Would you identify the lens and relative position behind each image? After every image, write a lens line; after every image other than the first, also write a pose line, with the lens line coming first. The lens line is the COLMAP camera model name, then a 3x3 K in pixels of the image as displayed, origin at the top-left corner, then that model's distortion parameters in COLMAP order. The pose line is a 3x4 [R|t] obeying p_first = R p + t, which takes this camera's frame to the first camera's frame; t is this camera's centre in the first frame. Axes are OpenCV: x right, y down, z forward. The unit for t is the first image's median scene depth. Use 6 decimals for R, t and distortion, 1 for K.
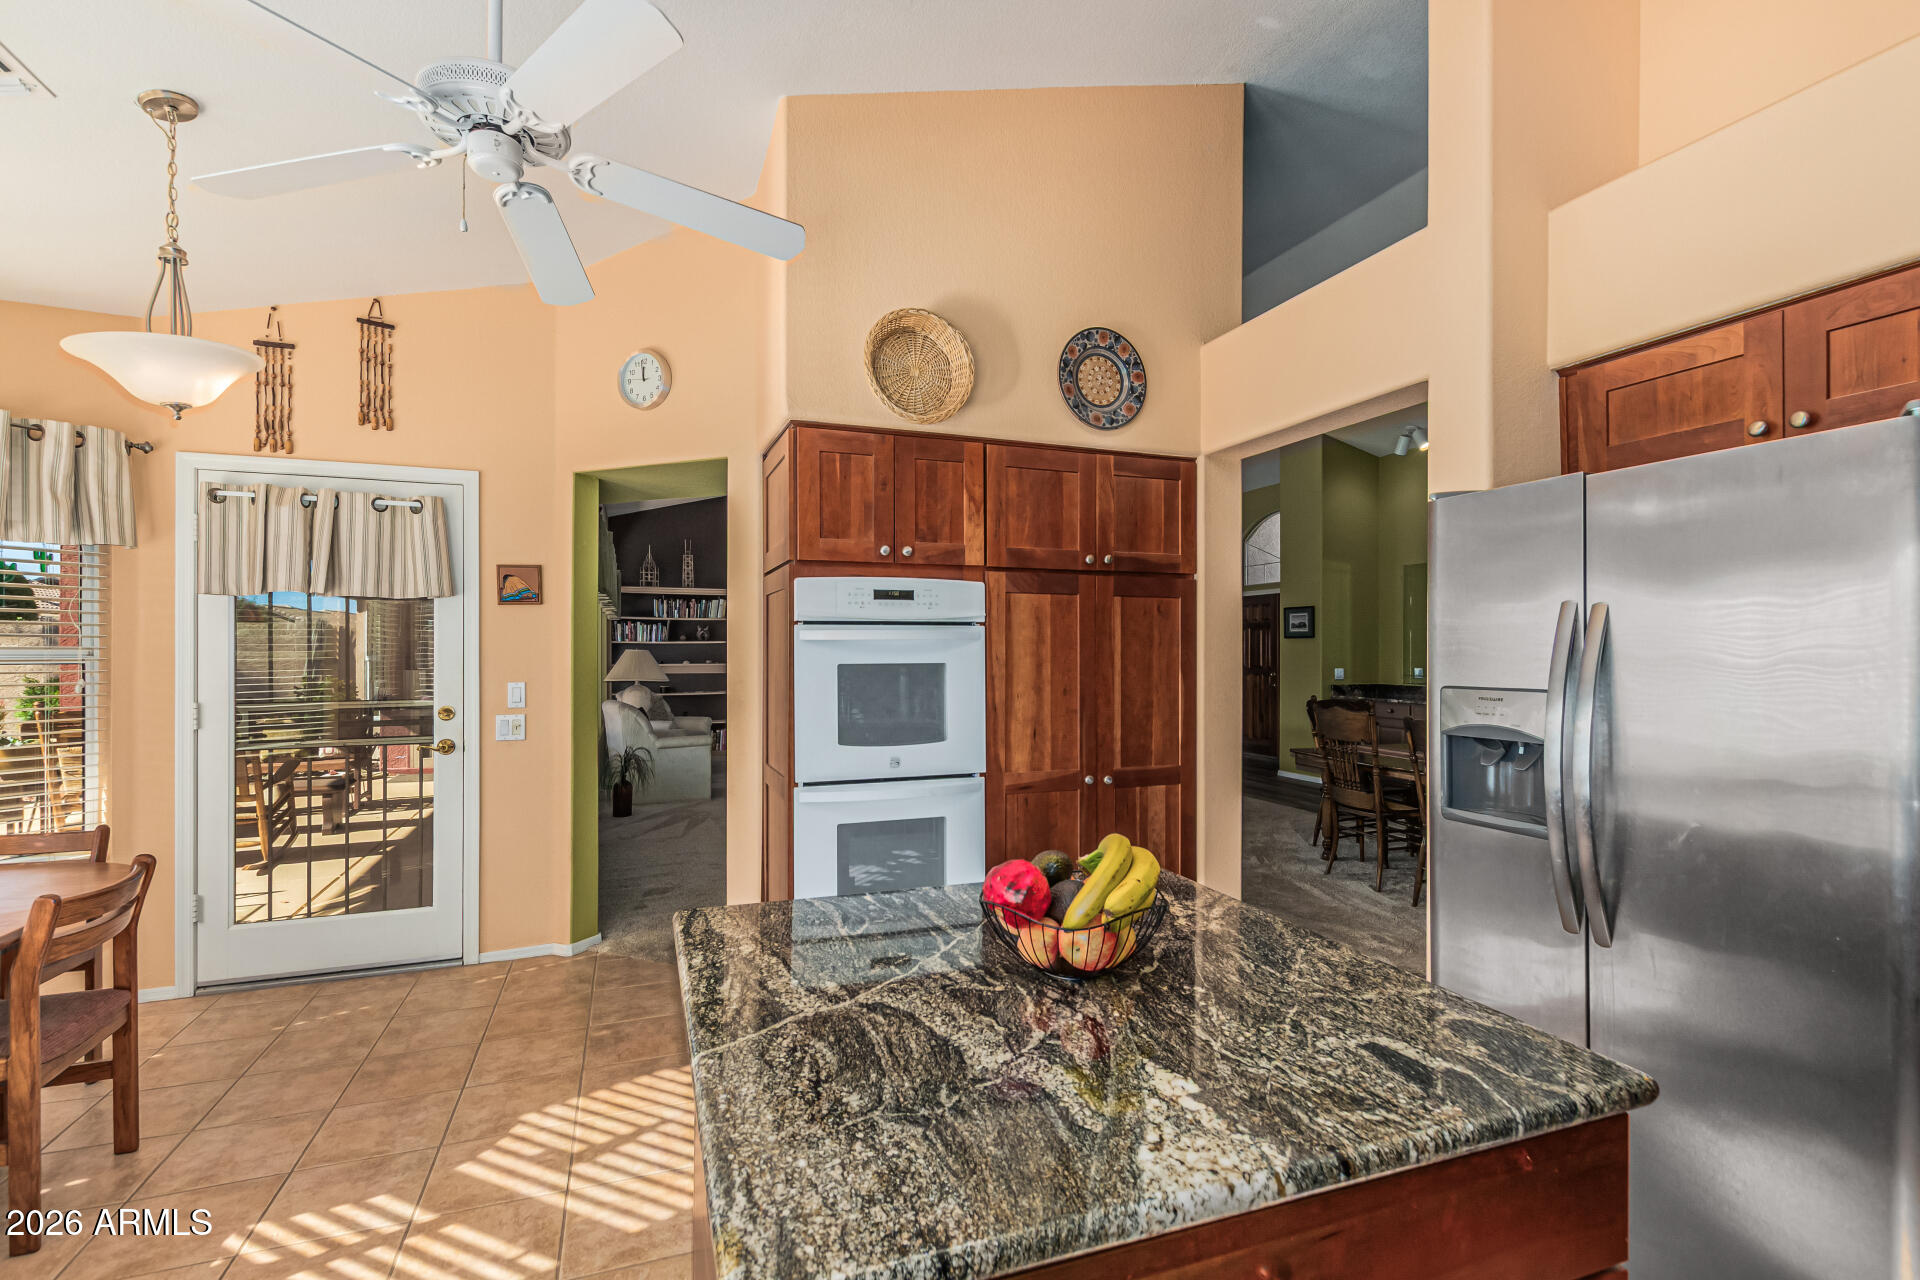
lens RADIAL K [[882.1, 0, 976.5], [0, 882.1, 656.9], [0, 0, 1]] dist [0.008855, -0.003720]
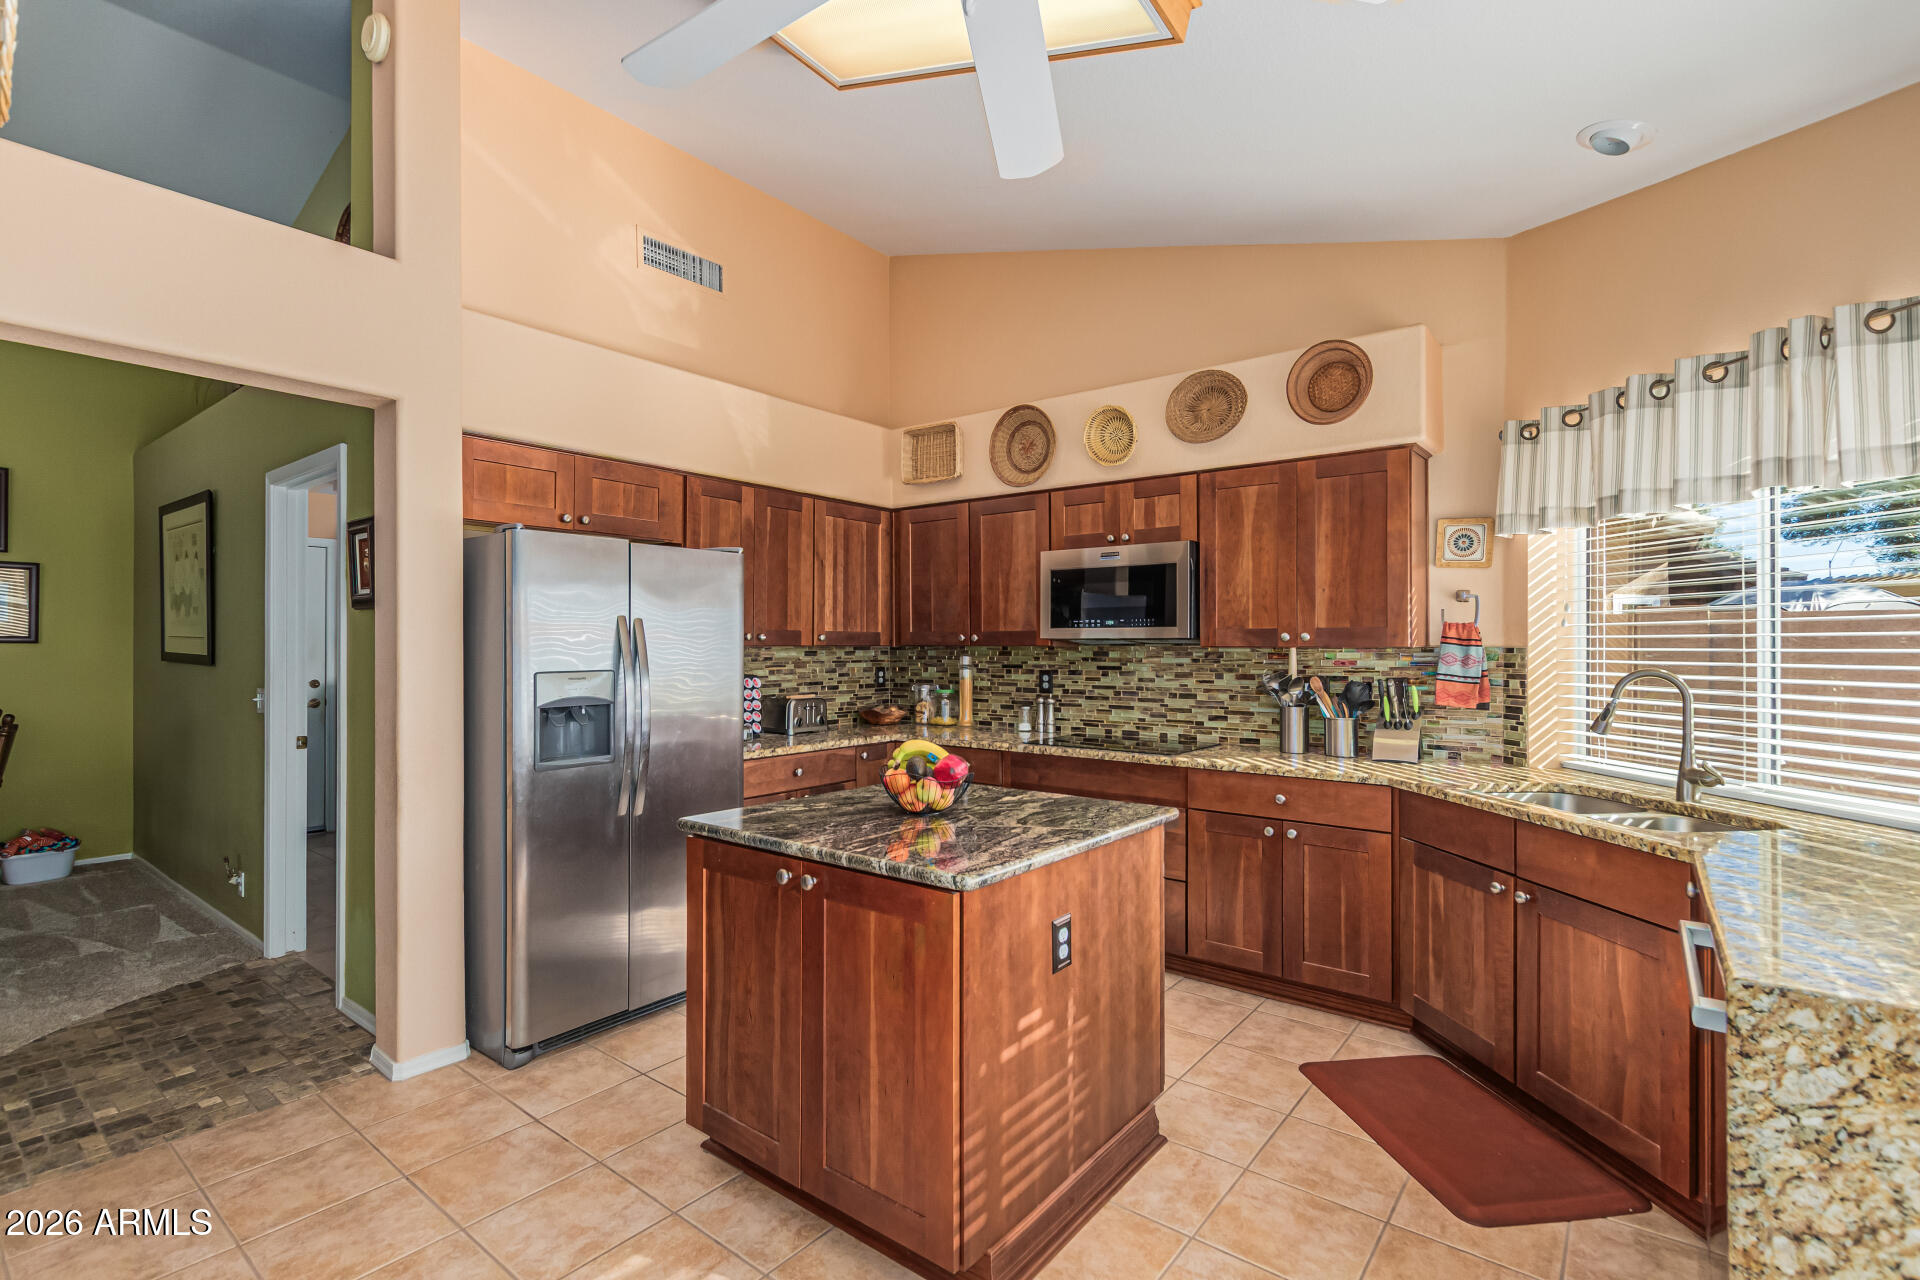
lens RADIAL K [[882.1, 0, 973.1], [0, 882.1, 647.0], [0, 0, 1]] dist [0.008855, -0.003720]
pose [[-0.524190, -0.003267, 0.851595, -0.577522], [0.006164, 0.999952, 0.007631, -0.006900], [-0.851579, 0.009249, -0.524144, 0.709142]]
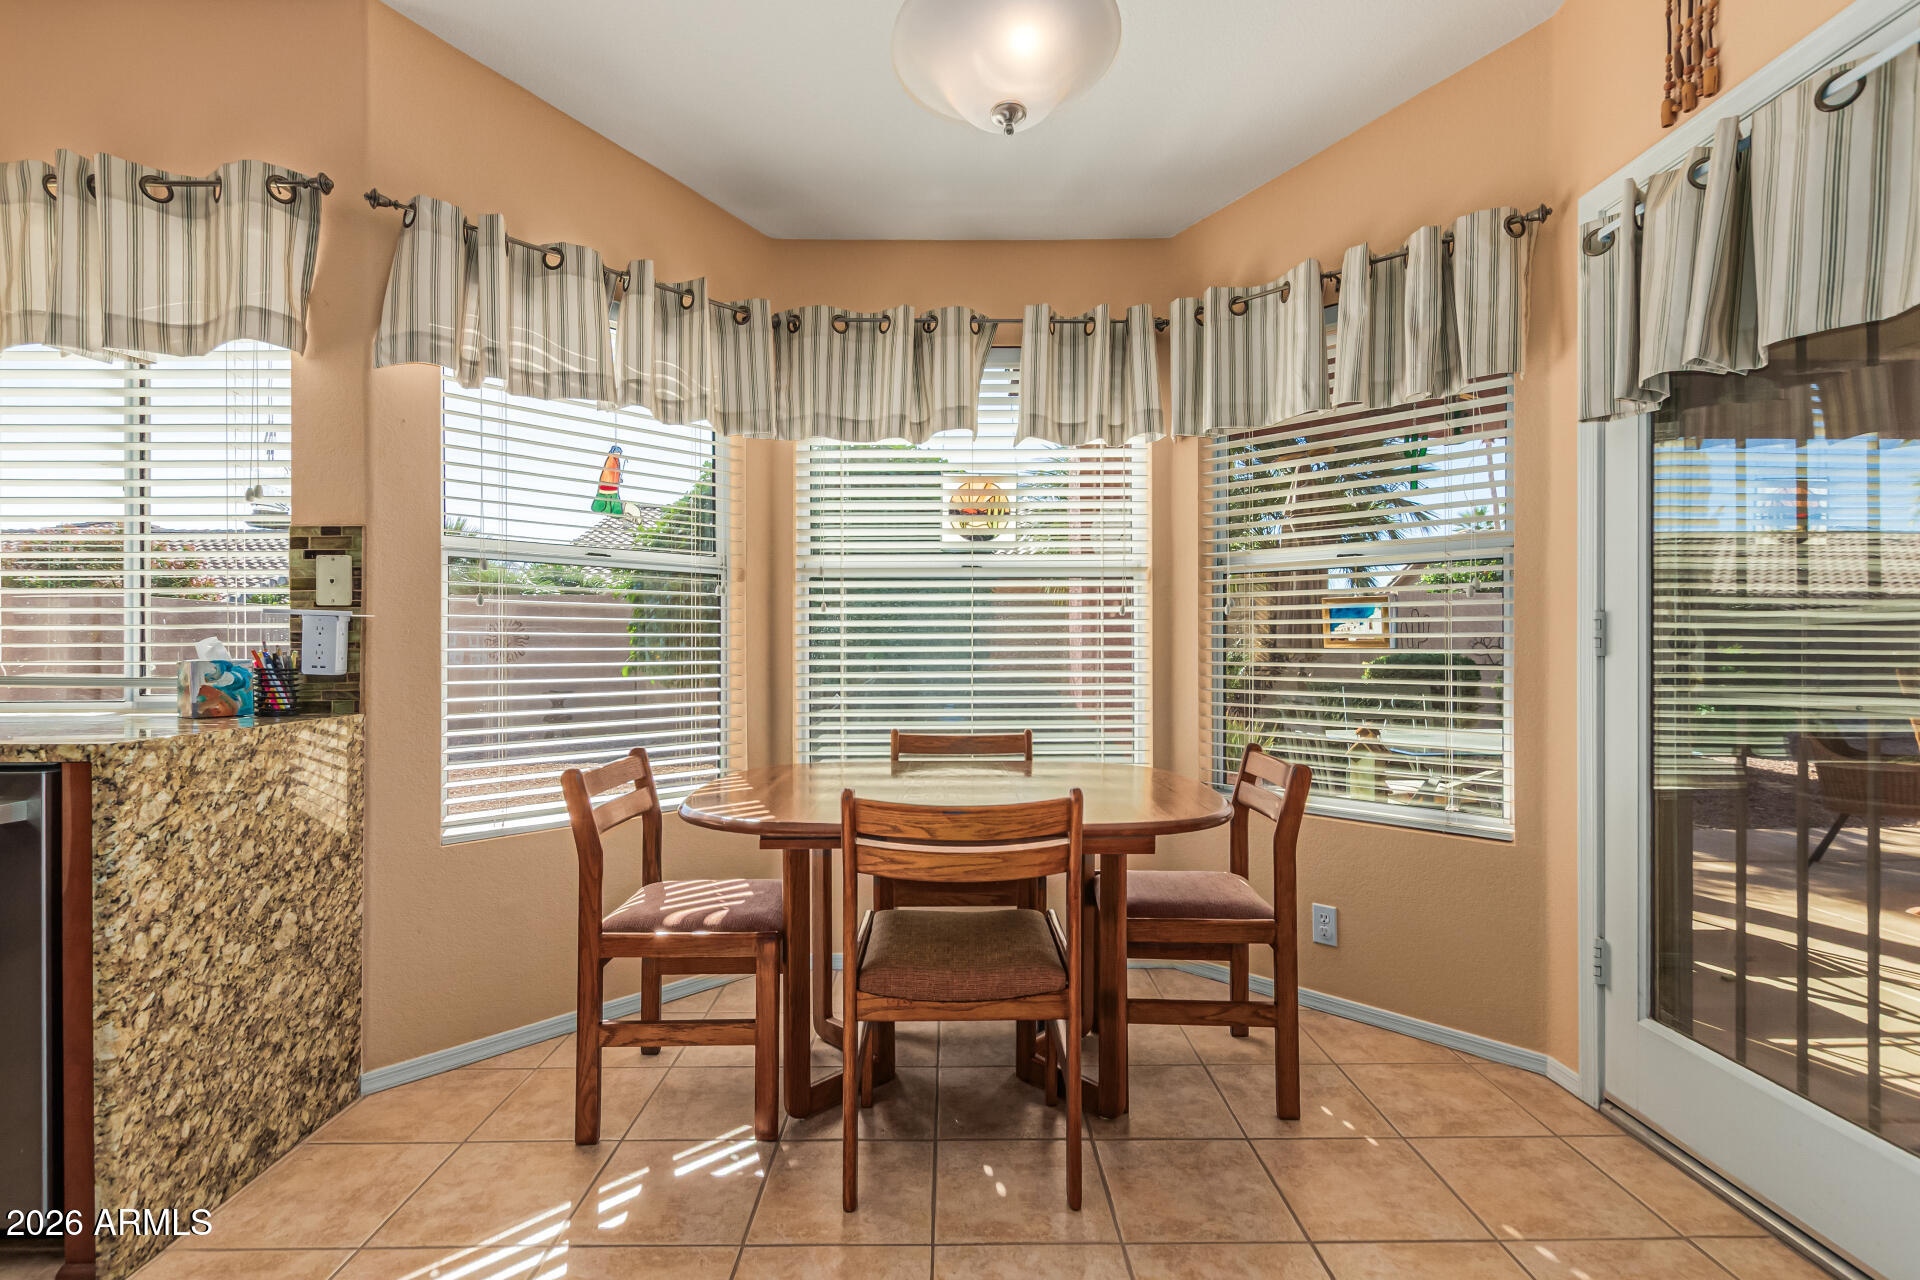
lens RADIAL K [[882.1, 0, 953.0], [0, 882.1, 647.0], [0, 0, 1]] dist [0.008855, -0.003720]
pose [[-0.354023, -0.003099, -0.935231, -0.178895], [-0.008035, 0.999968, -0.000272, 0.078752], [0.935202, 0.007418, -0.354037, 0.803083]]
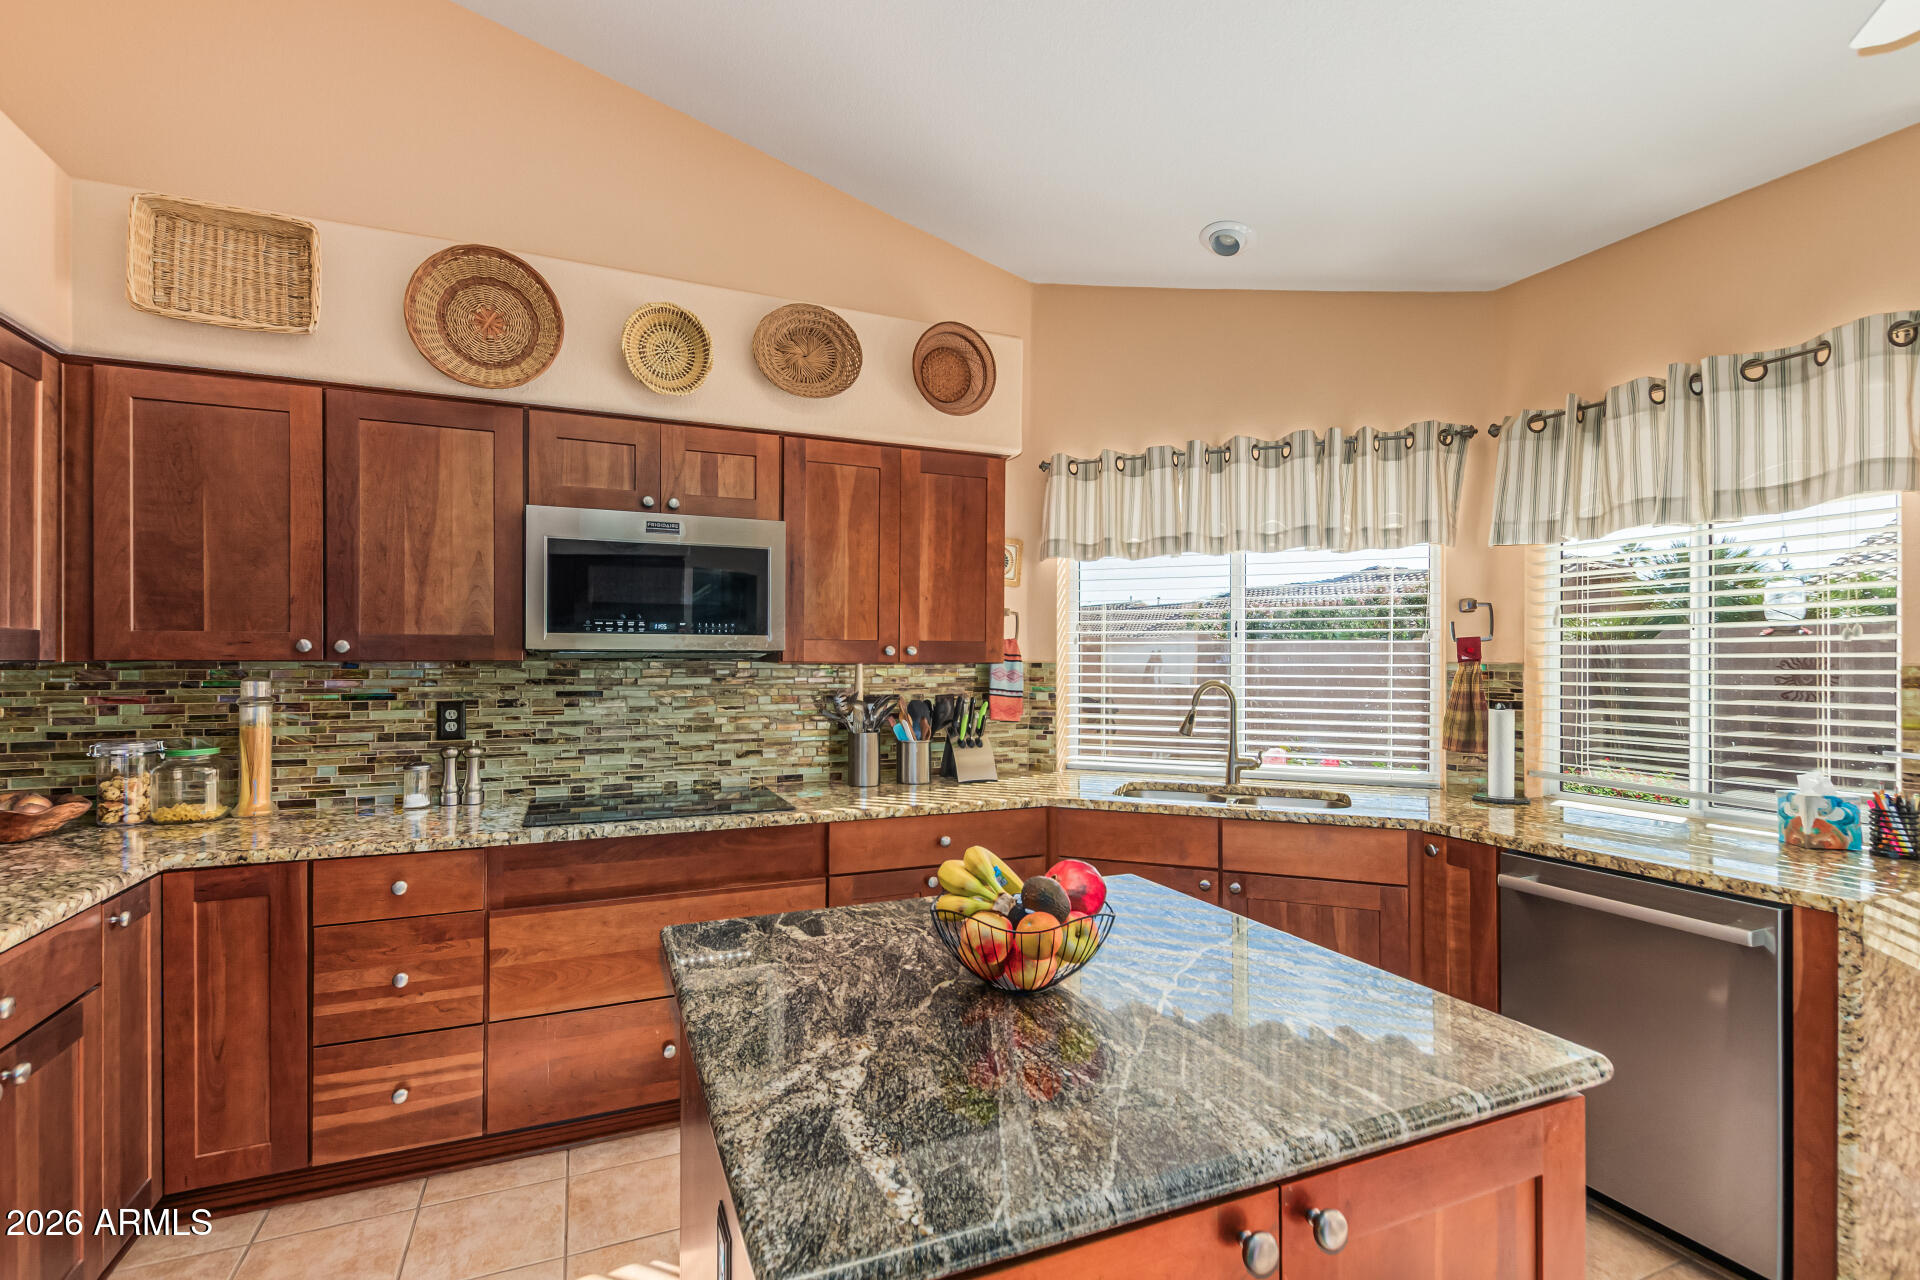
lens RADIAL K [[882.1, 0, 971.1], [0, 882.1, 656.3], [0, 0, 1]] dist [0.008855, -0.003720]
pose [[-0.999106, -0.003953, -0.042095, 0.077334], [-0.004188, 0.999976, 0.005513, -0.008254], [0.042072, 0.005685, -0.999098, 0.740191]]
